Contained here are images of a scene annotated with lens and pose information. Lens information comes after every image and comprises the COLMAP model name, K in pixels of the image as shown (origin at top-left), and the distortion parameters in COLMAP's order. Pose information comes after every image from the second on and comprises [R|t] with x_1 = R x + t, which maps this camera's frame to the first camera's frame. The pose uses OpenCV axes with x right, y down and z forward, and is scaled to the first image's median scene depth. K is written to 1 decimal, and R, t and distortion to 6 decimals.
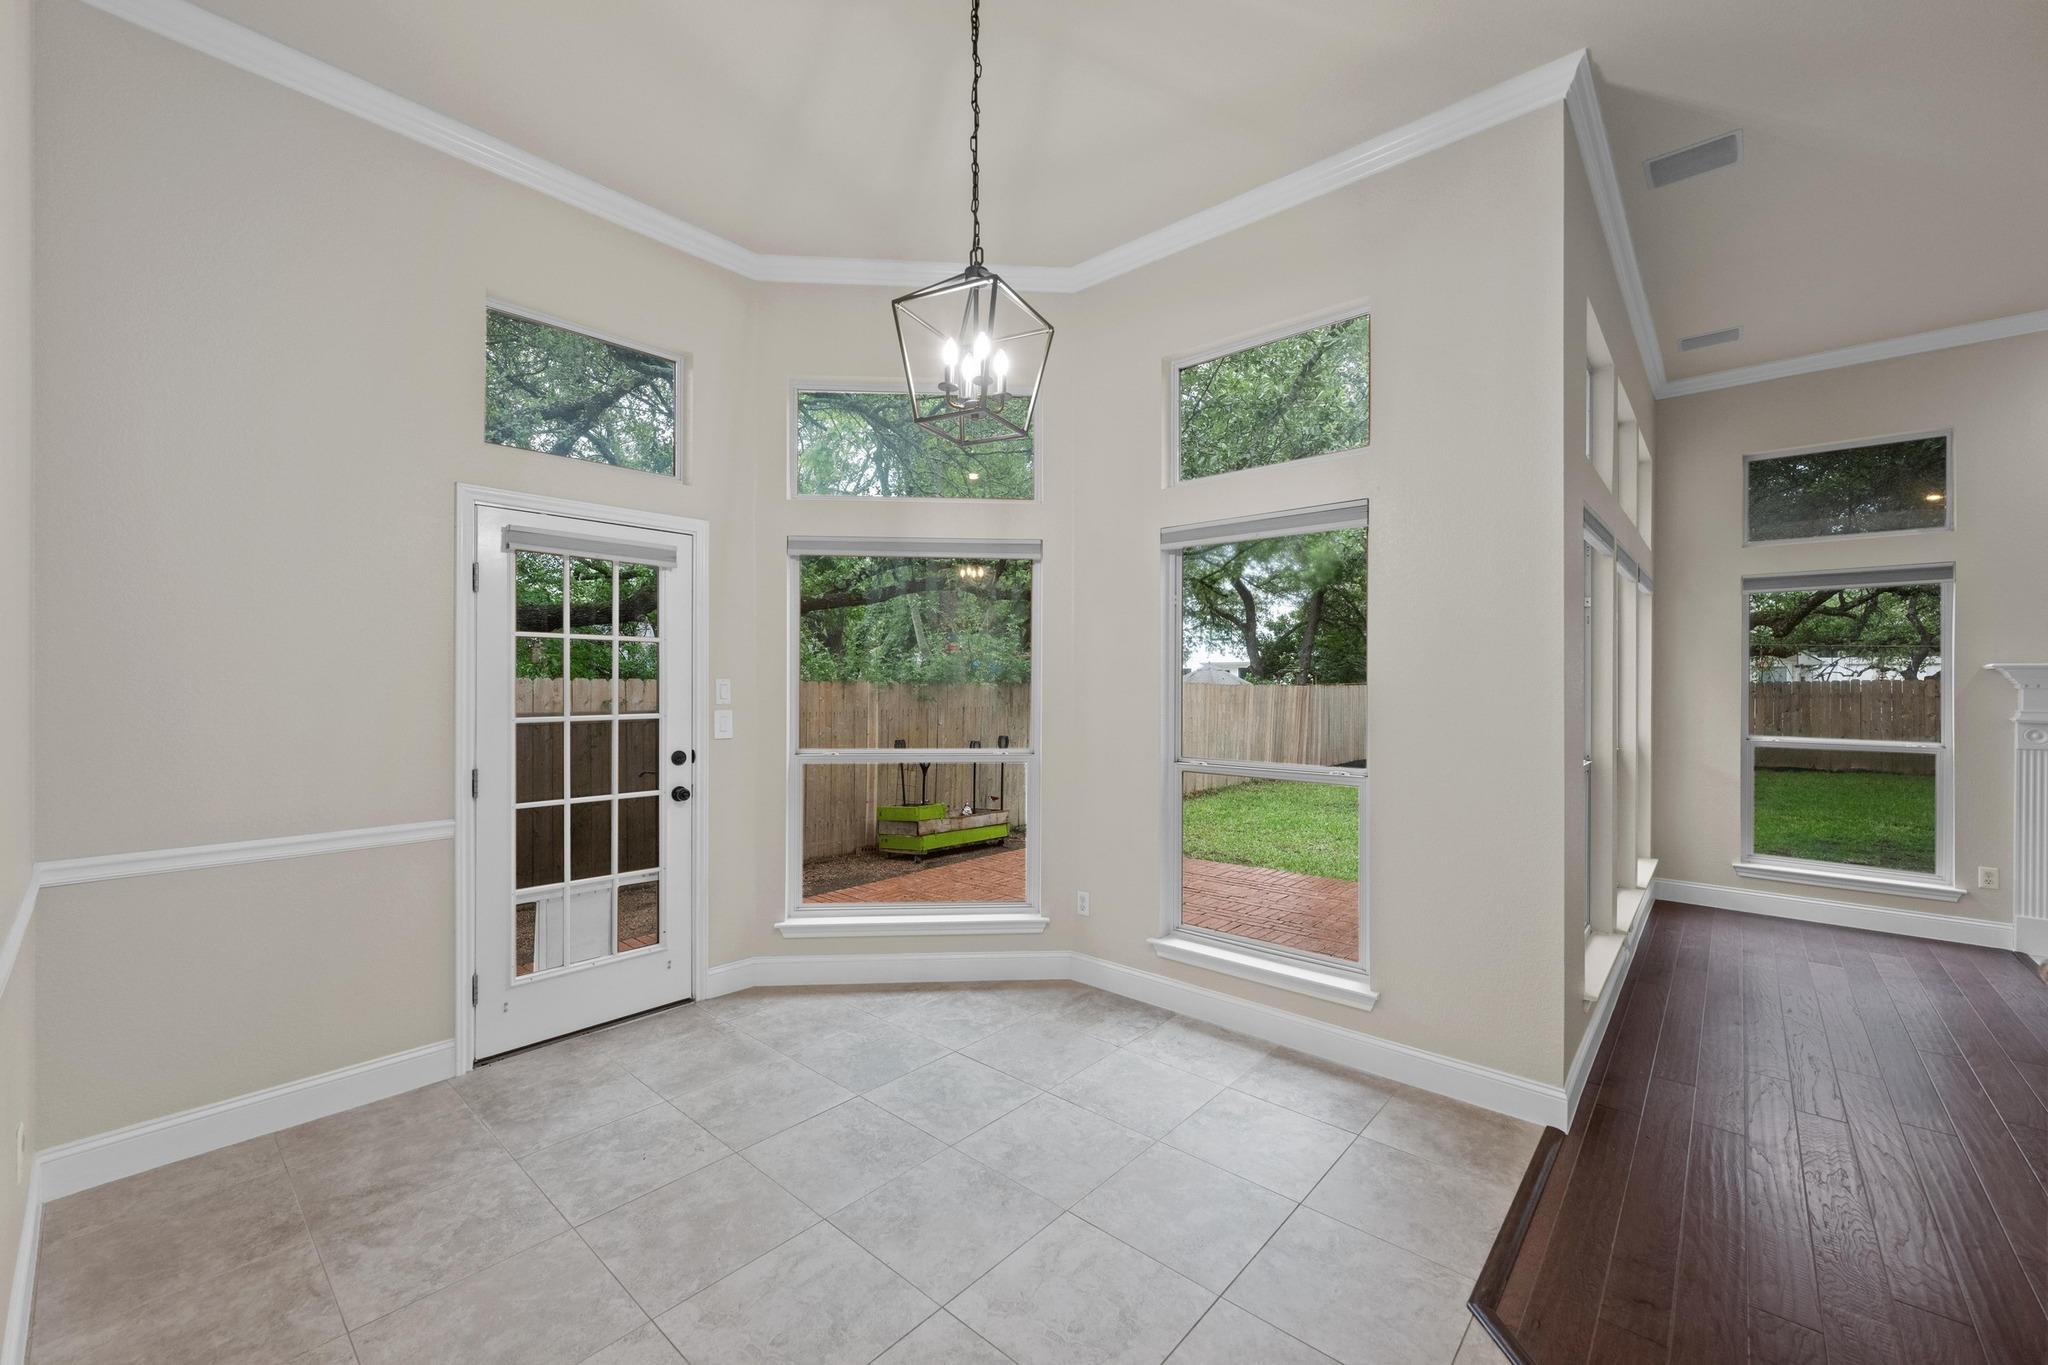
lens RADIAL K [[815.8, 0, 1030.8], [0, 815.8, 683.9], [0, 0, 1]] dist [-0.002536, -0.000176]
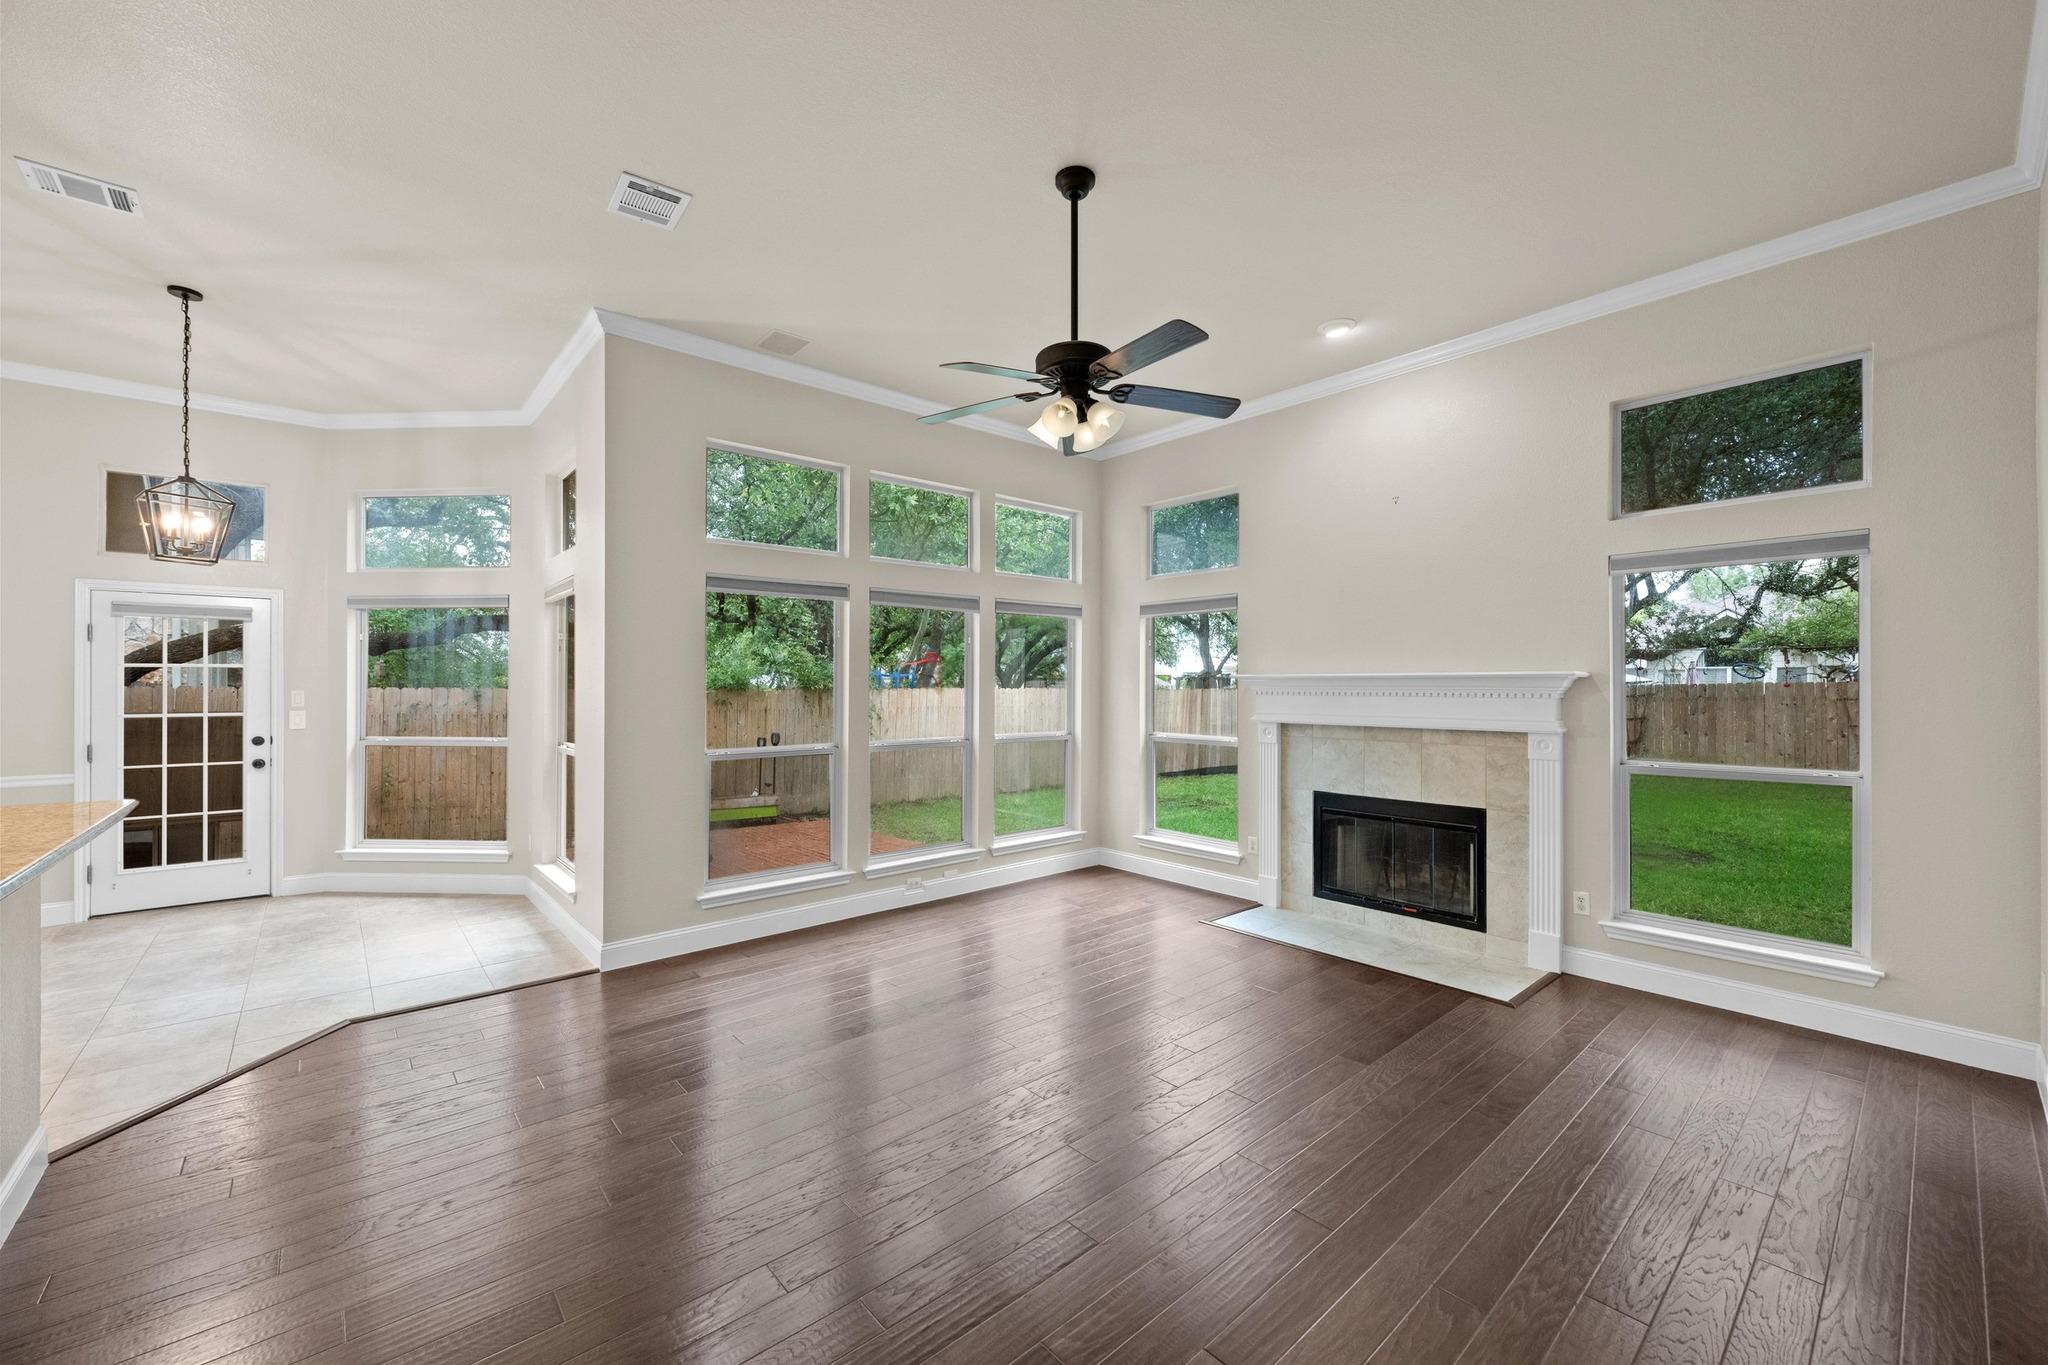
lens RADIAL K [[805.5, 0, 1023.0], [0, 805.5, 685.4], [0, 0, 1]] dist [-0.000698, -0.000053]
pose [[0.991026, -0.003562, -0.133622, 0.920363], [0.003296, 0.999992, -0.002206, -0.006192], [0.133629, 0.001746, 0.991030, -0.256308]]
